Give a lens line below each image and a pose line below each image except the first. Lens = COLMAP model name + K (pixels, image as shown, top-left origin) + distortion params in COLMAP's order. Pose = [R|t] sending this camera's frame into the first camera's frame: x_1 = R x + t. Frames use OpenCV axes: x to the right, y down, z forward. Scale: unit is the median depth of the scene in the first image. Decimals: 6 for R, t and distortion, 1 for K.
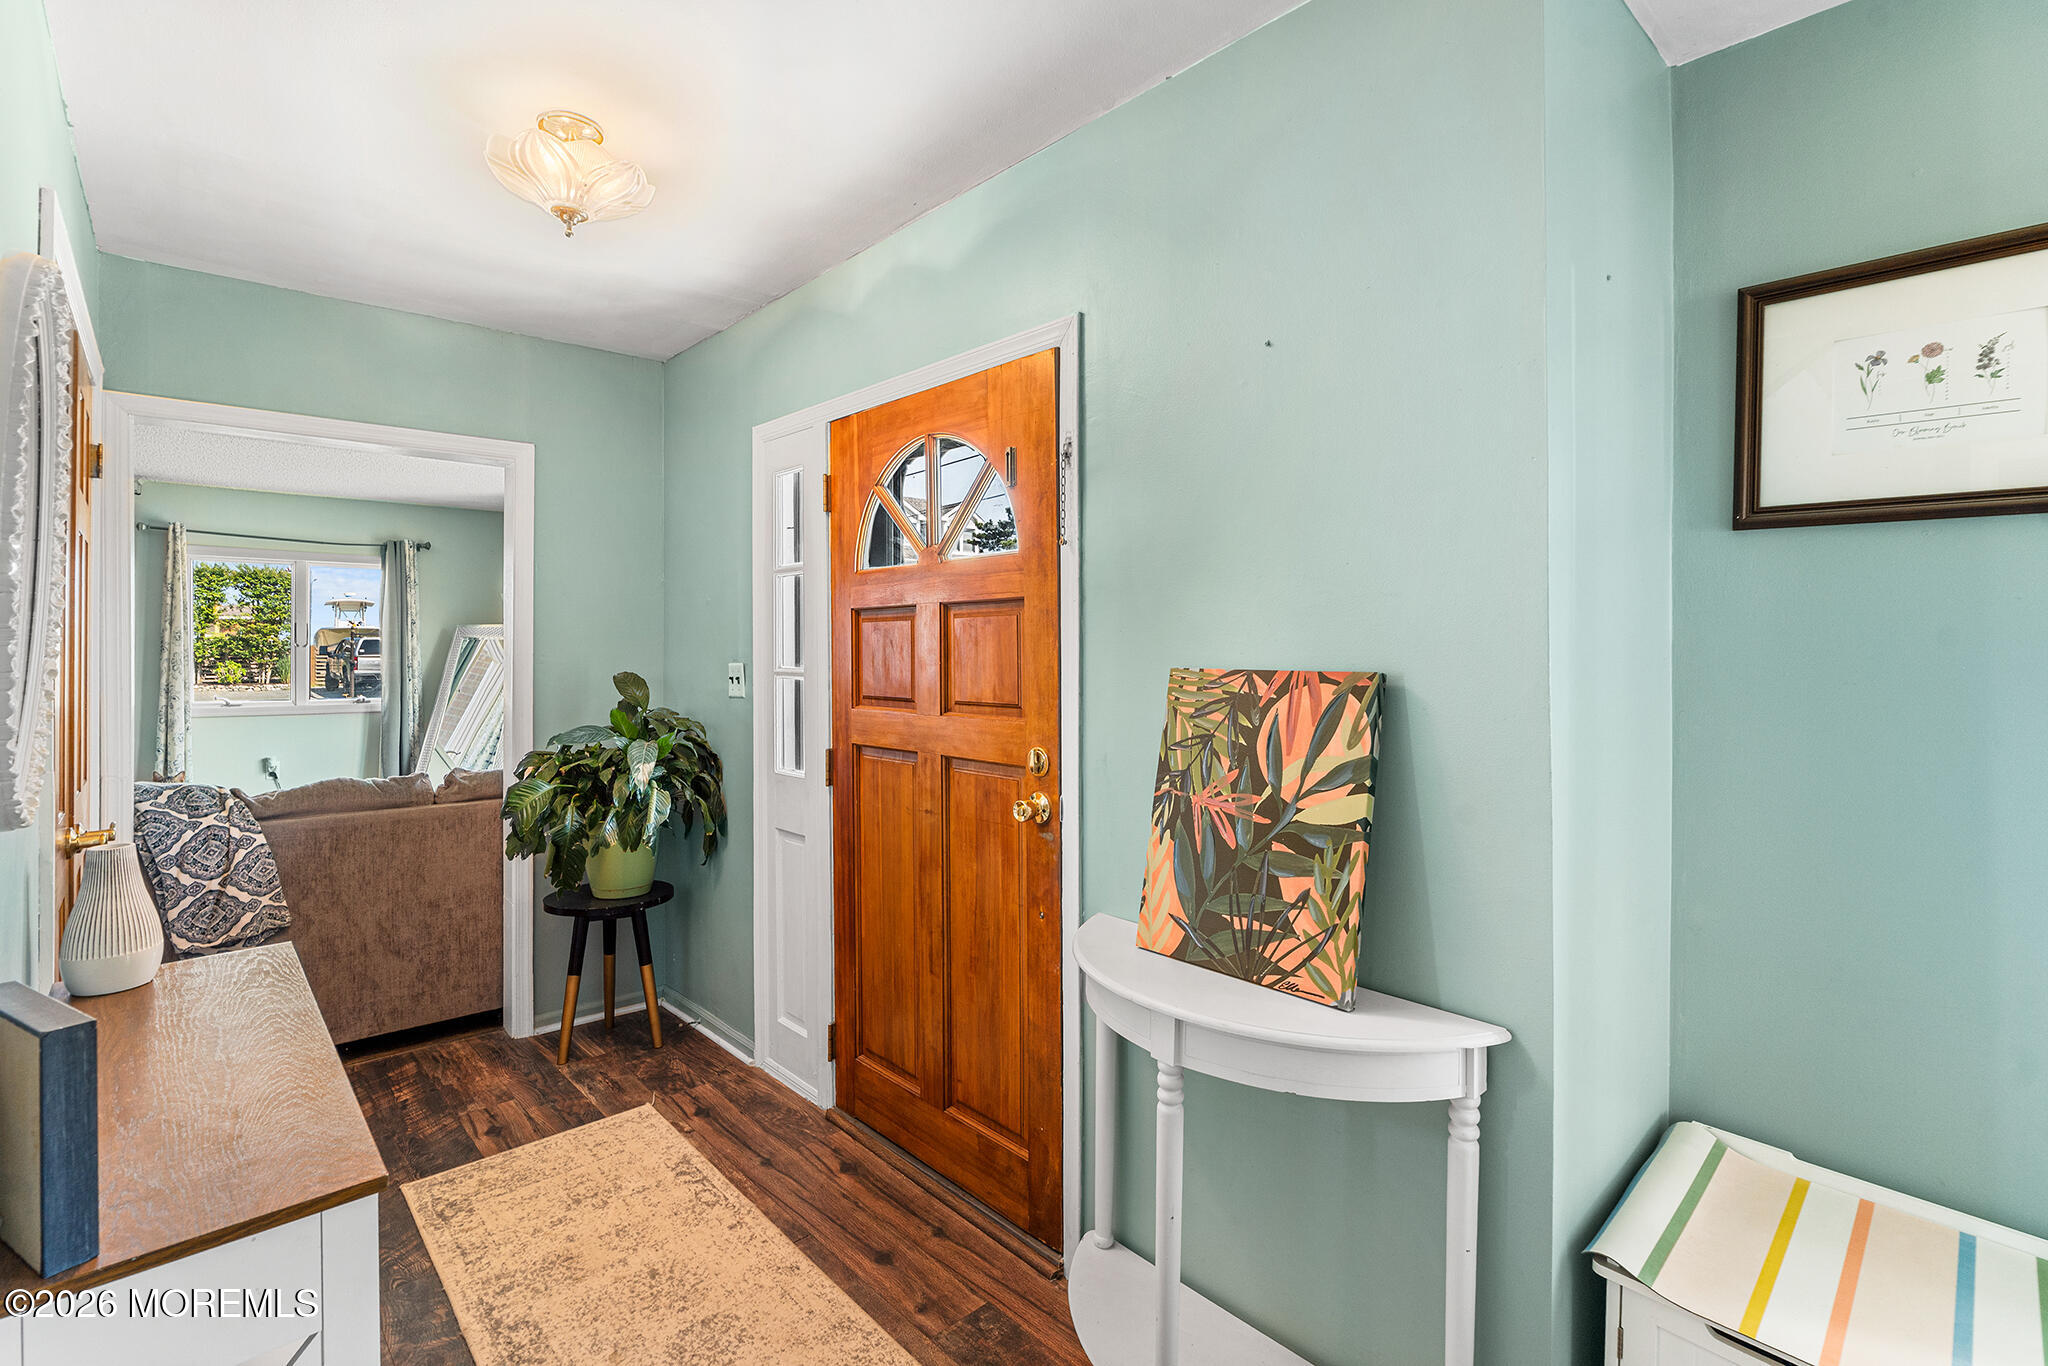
lens RADIAL K [[926.3, 0, 1028.7], [0, 926.3, 644.8], [0, 0, 1]] dist [-0.005741, -0.000215]
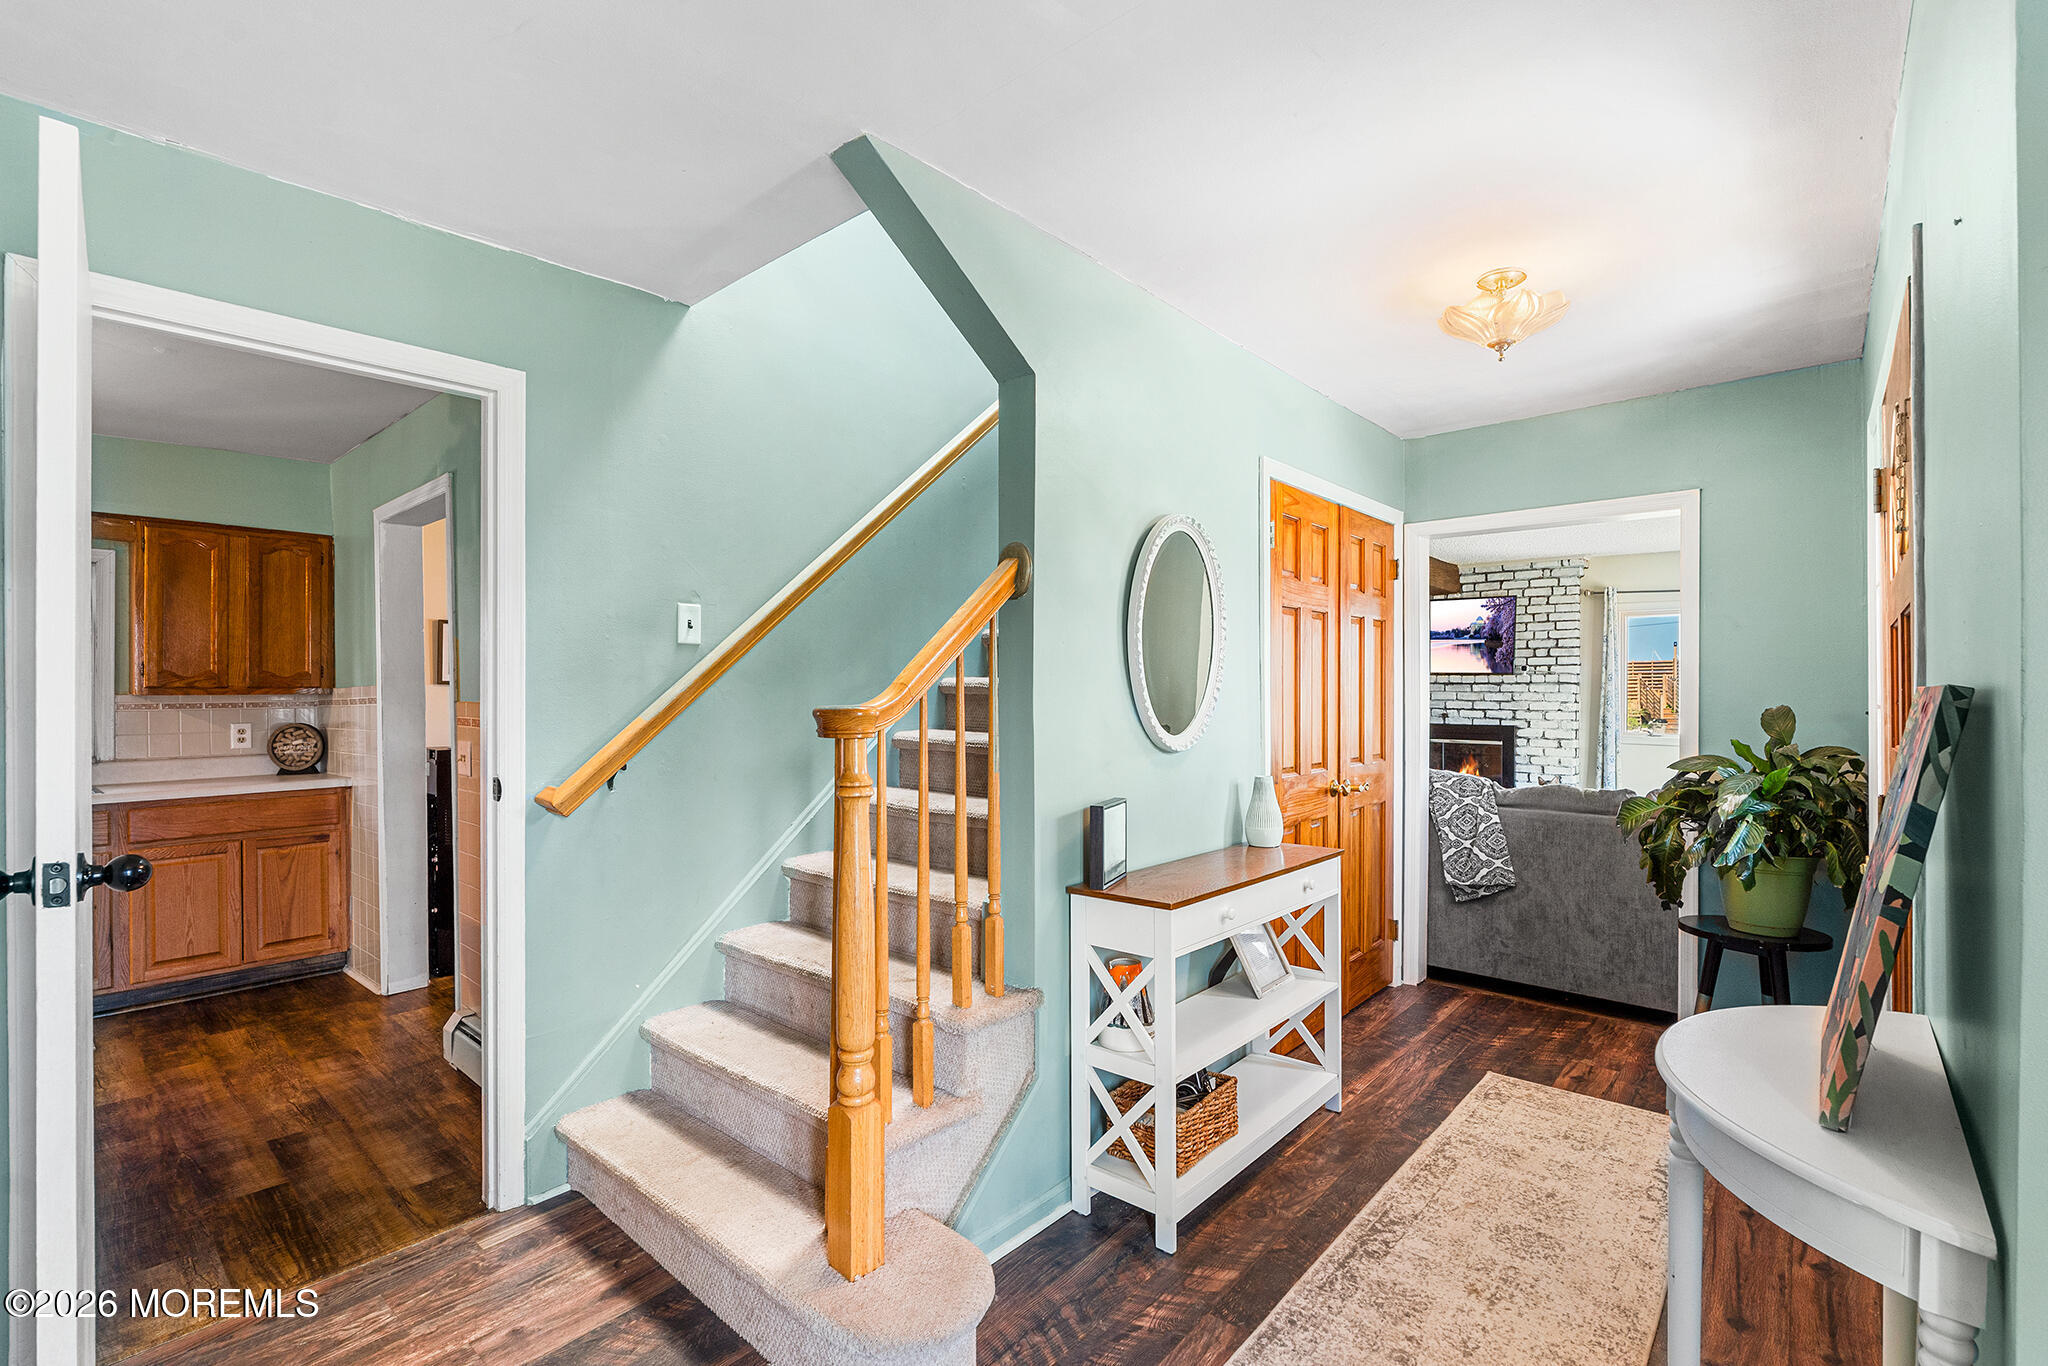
lens RADIAL K [[929.1, 0, 988.8], [0, 929.1, 689.2], [0, 0, 1]] dist [-0.001107, 0.000199]
pose [[0.076952, -0.003041, -0.997030, 0.528934], [0.002138, 0.999994, -0.002885, 0.016736], [0.997033, -0.001910, 0.076958, 0.125988]]
